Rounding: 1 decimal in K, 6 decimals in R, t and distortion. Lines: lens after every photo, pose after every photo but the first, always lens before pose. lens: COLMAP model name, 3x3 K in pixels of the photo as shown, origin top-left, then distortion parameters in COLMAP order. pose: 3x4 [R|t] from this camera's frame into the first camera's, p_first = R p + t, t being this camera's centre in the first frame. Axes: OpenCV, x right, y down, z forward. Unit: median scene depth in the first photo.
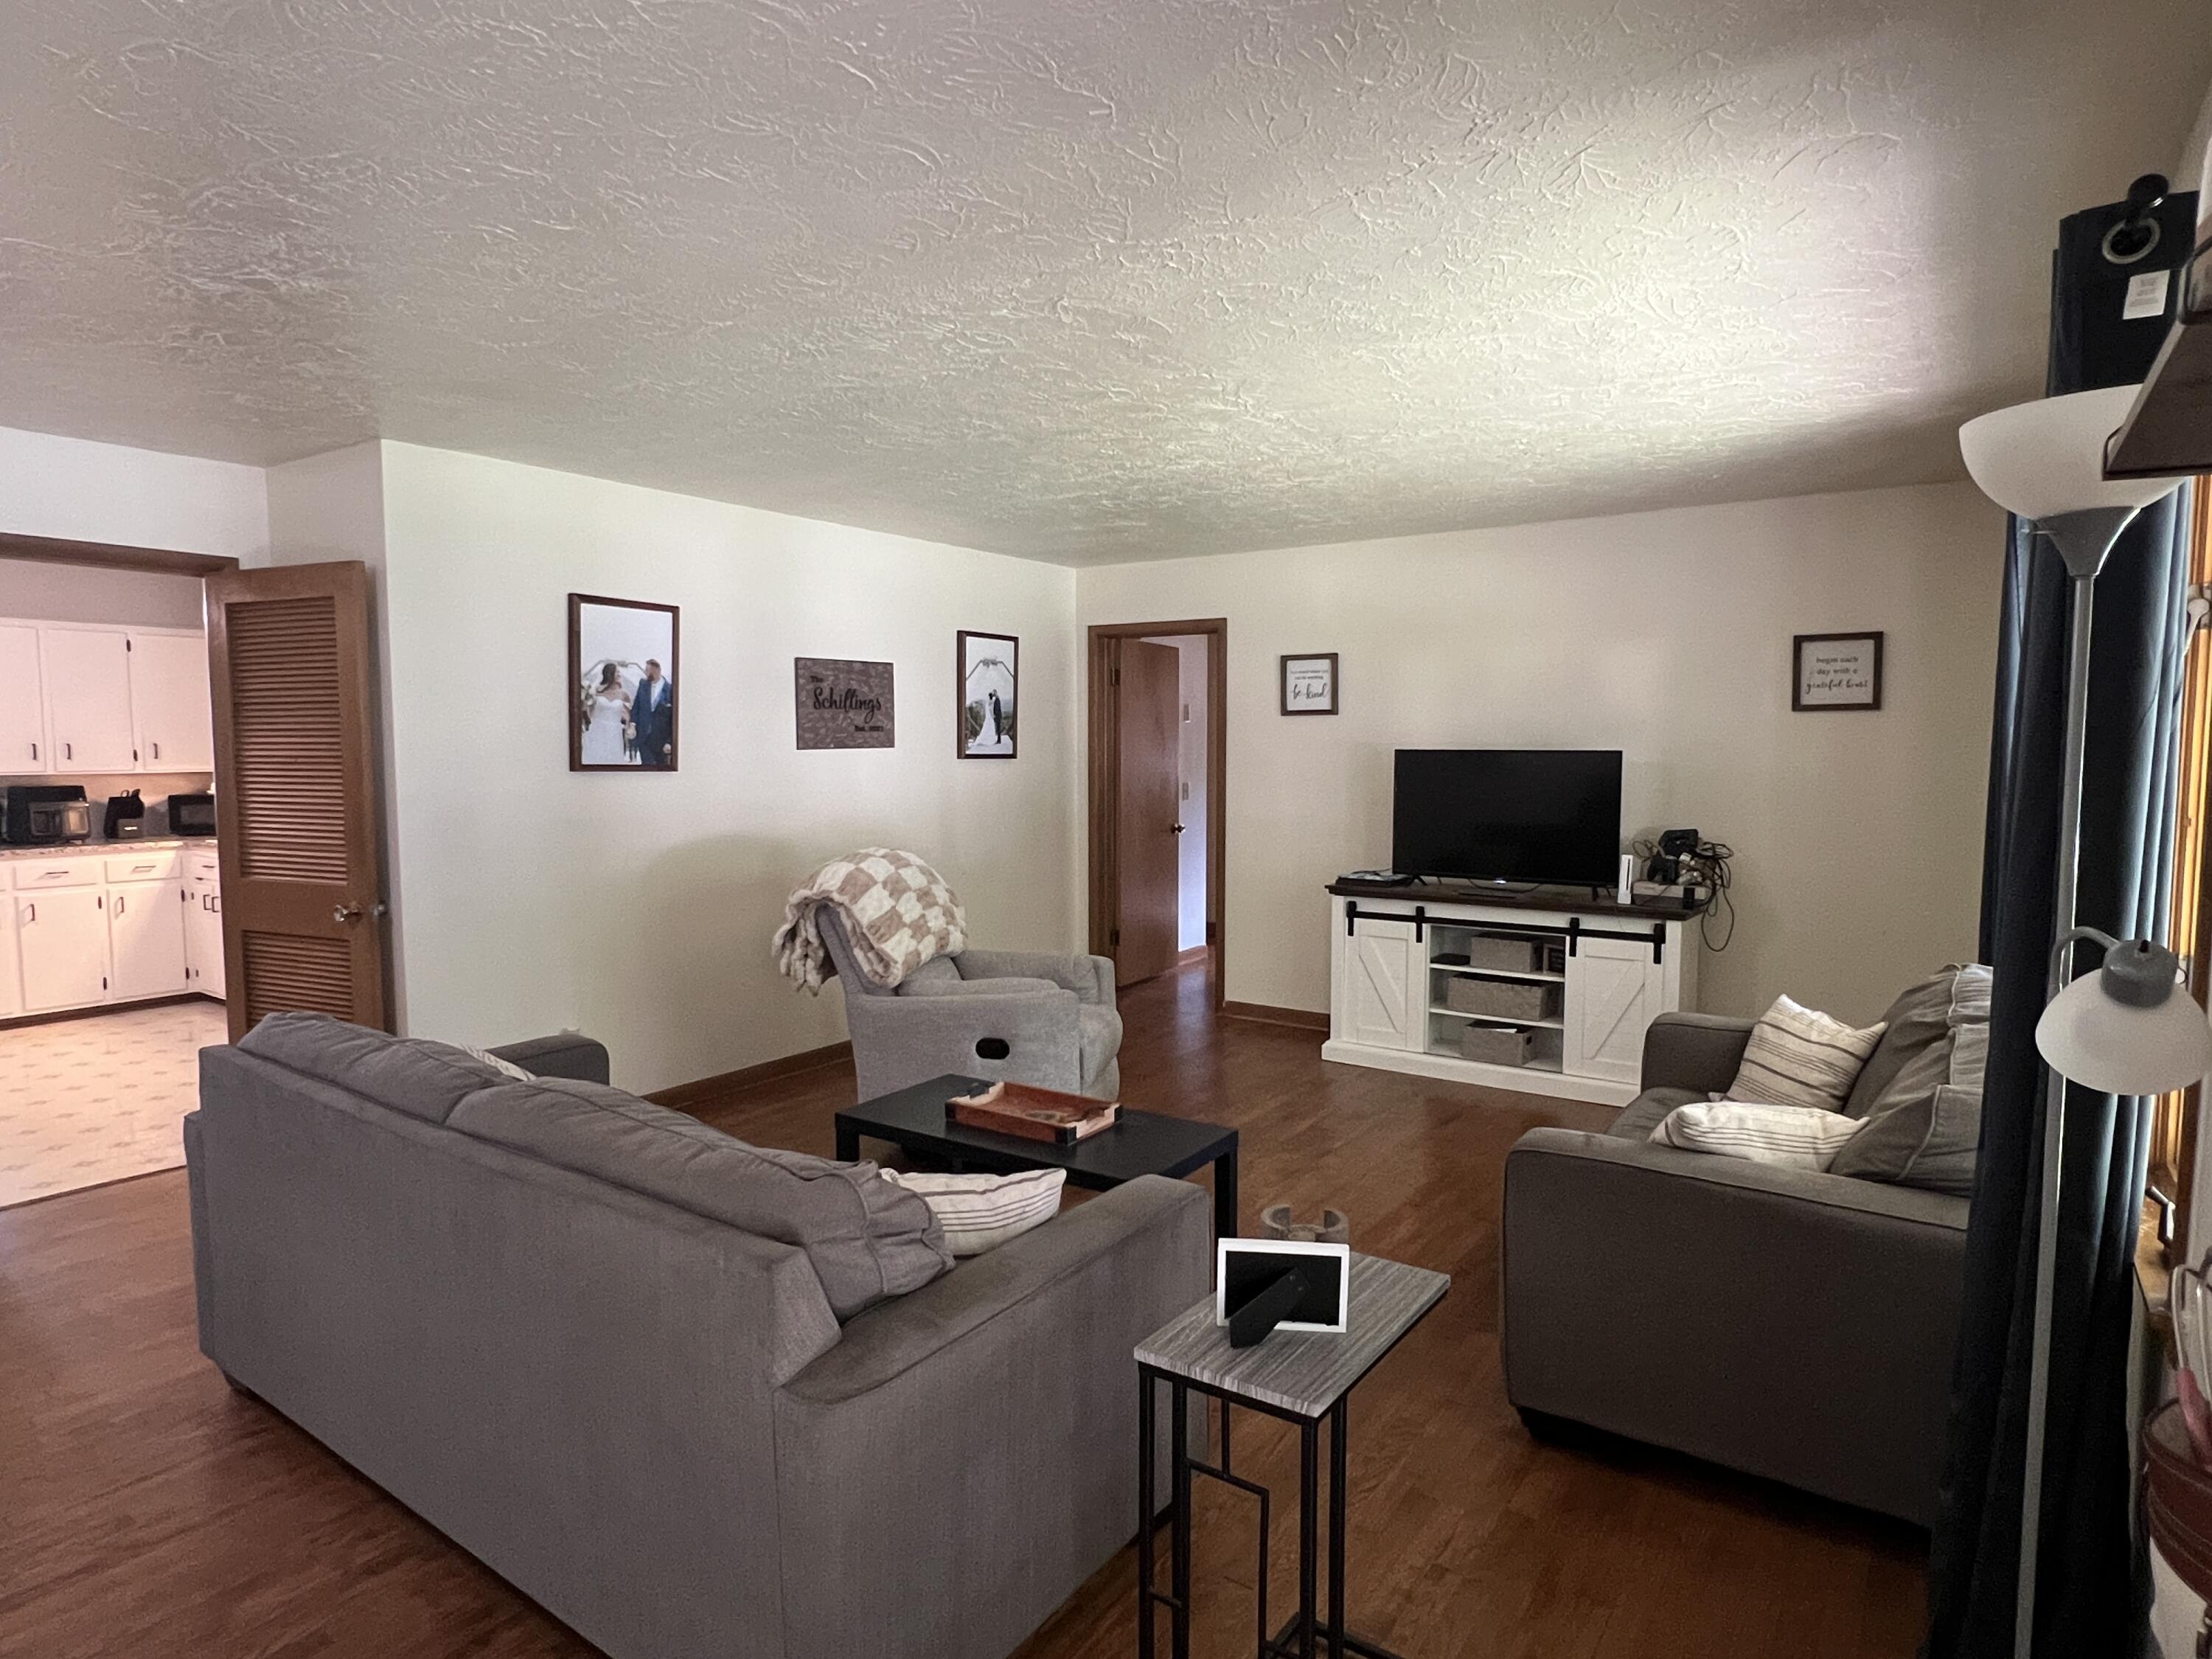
lens RADIAL K [[1220.4, 0, 1105.3], [0, 1220.4, 836.0], [0, 0, 1]] dist [0.001112, 0.000037]
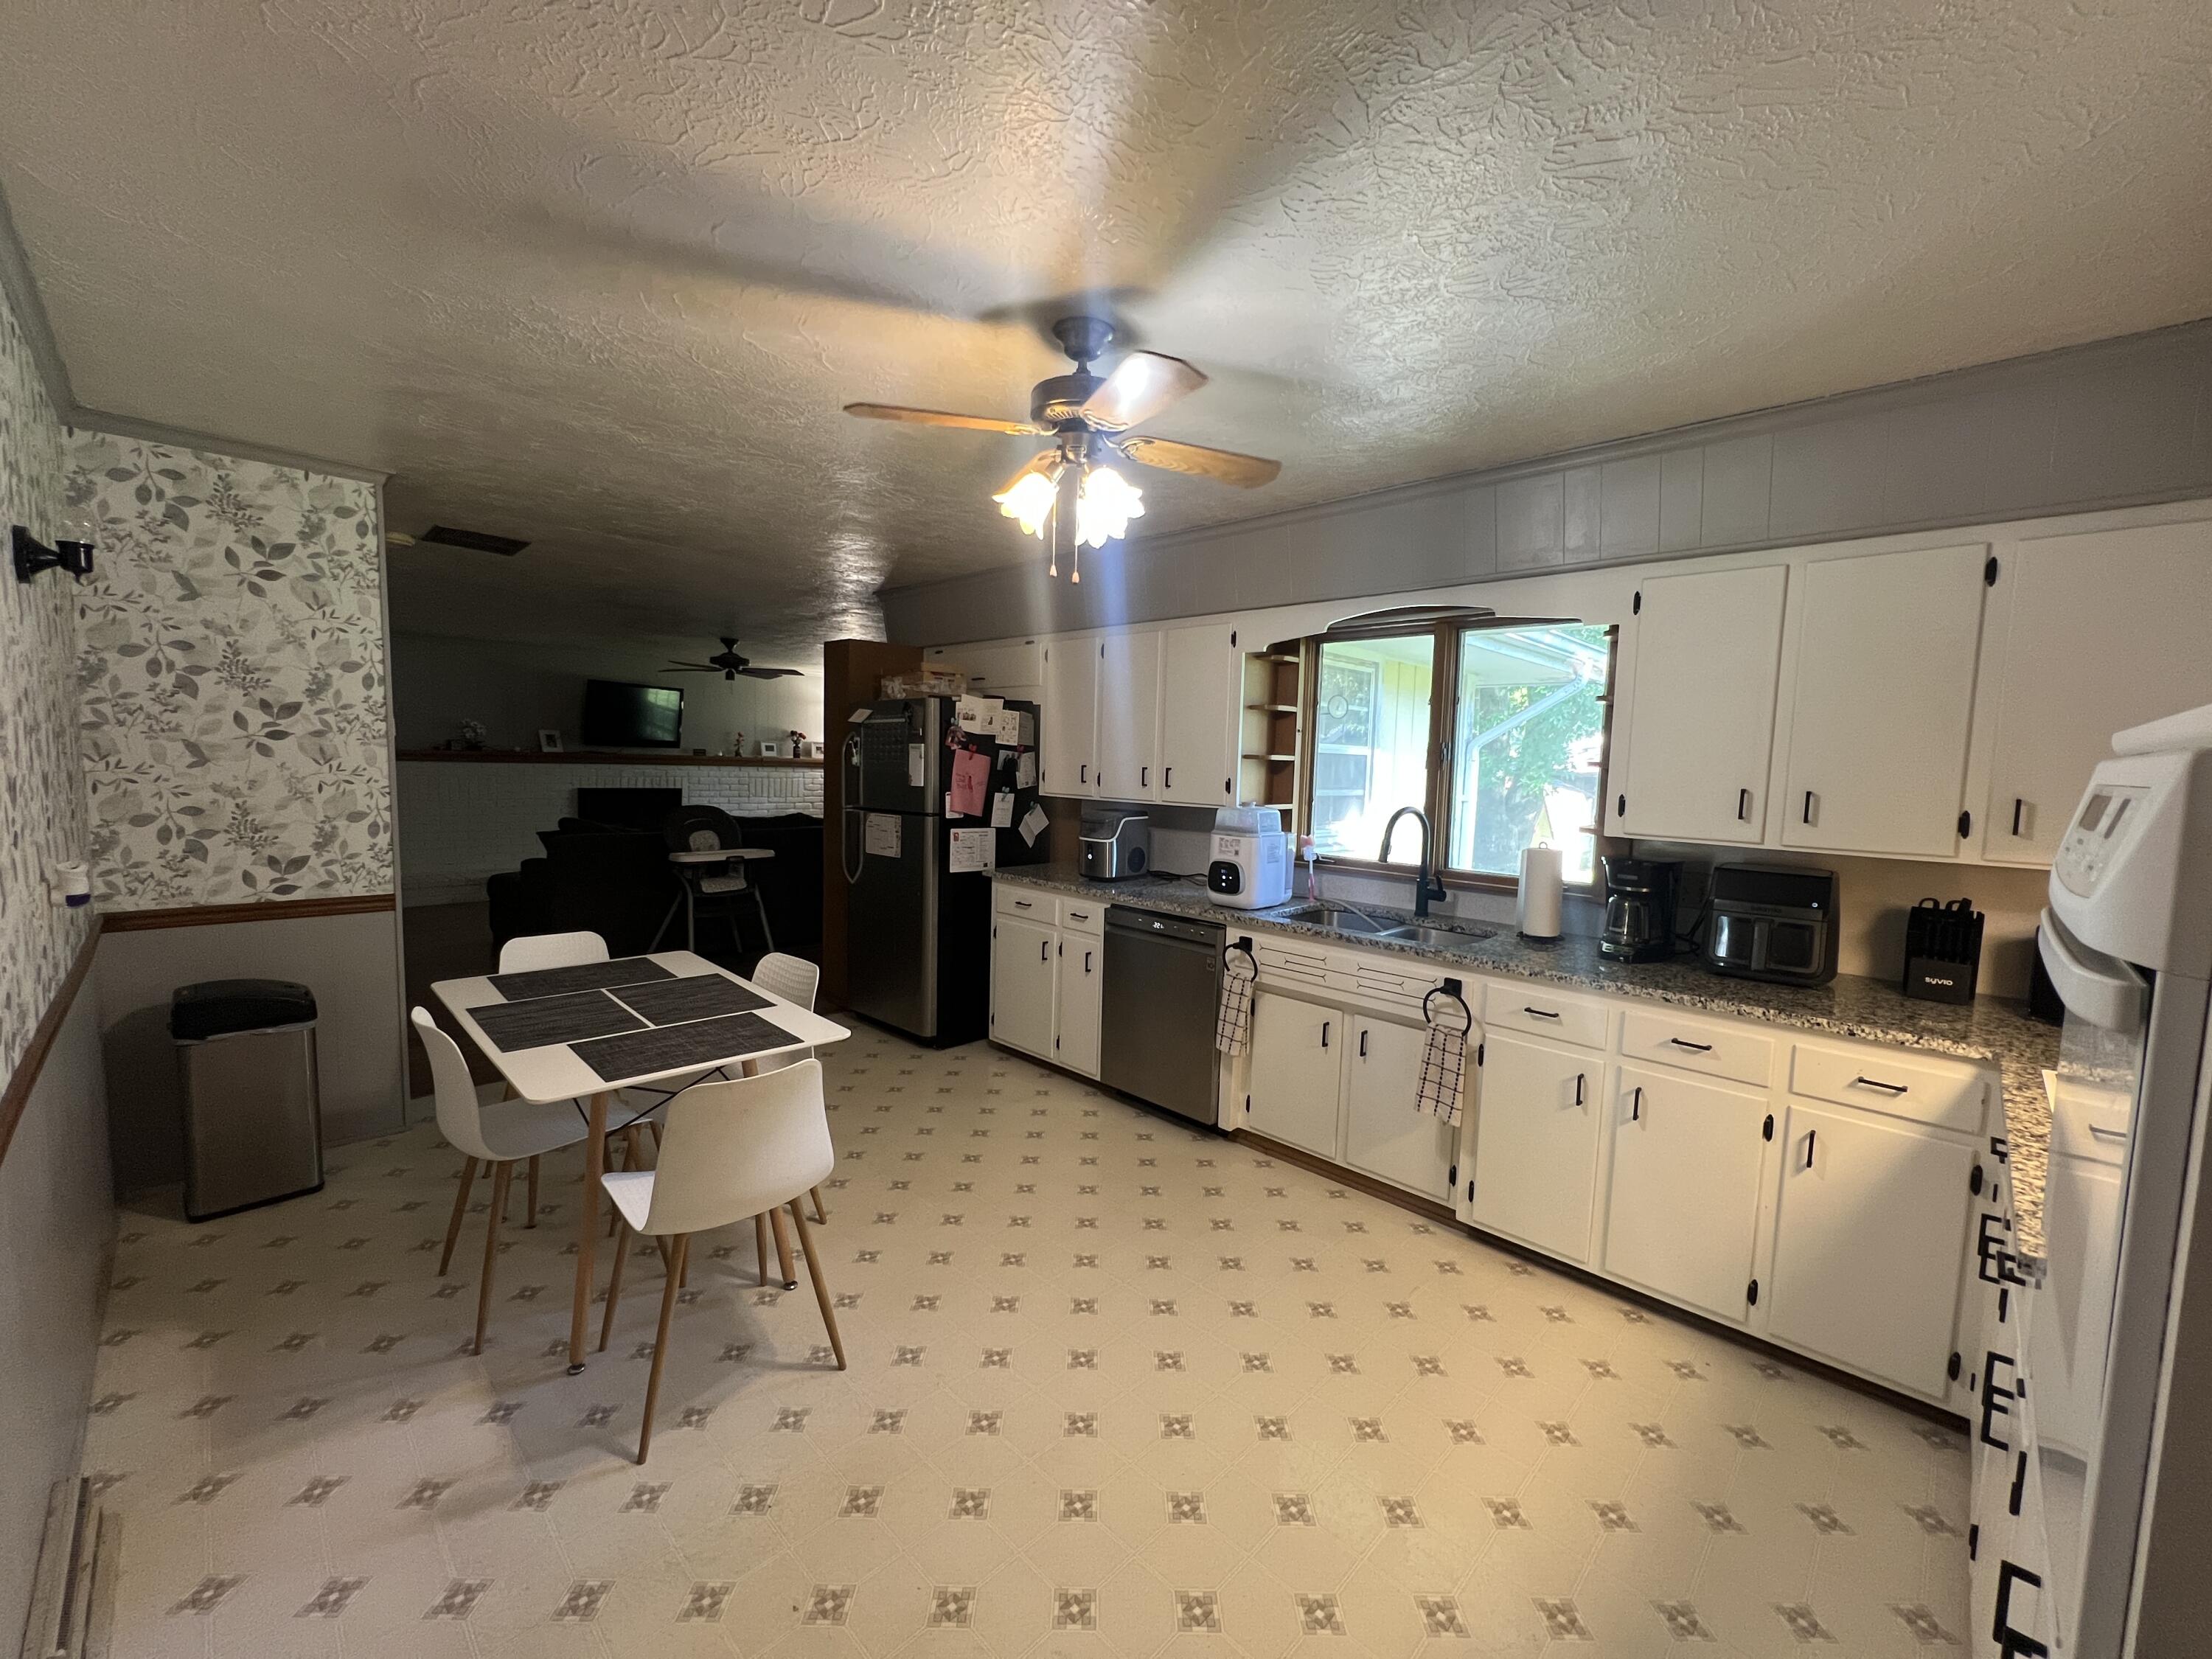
lens RADIAL K [[883.6, 0, 1102.5], [0, 883.6, 835.1], [0, 0, 1]] dist [-0.002561, -0.000104]
pose [[-0.172694, 0.079062, -0.981797, -0.440632], [-0.101952, 0.989985, 0.097654, -0.063052], [0.979685, 0.116961, -0.162904, 0.769714]]
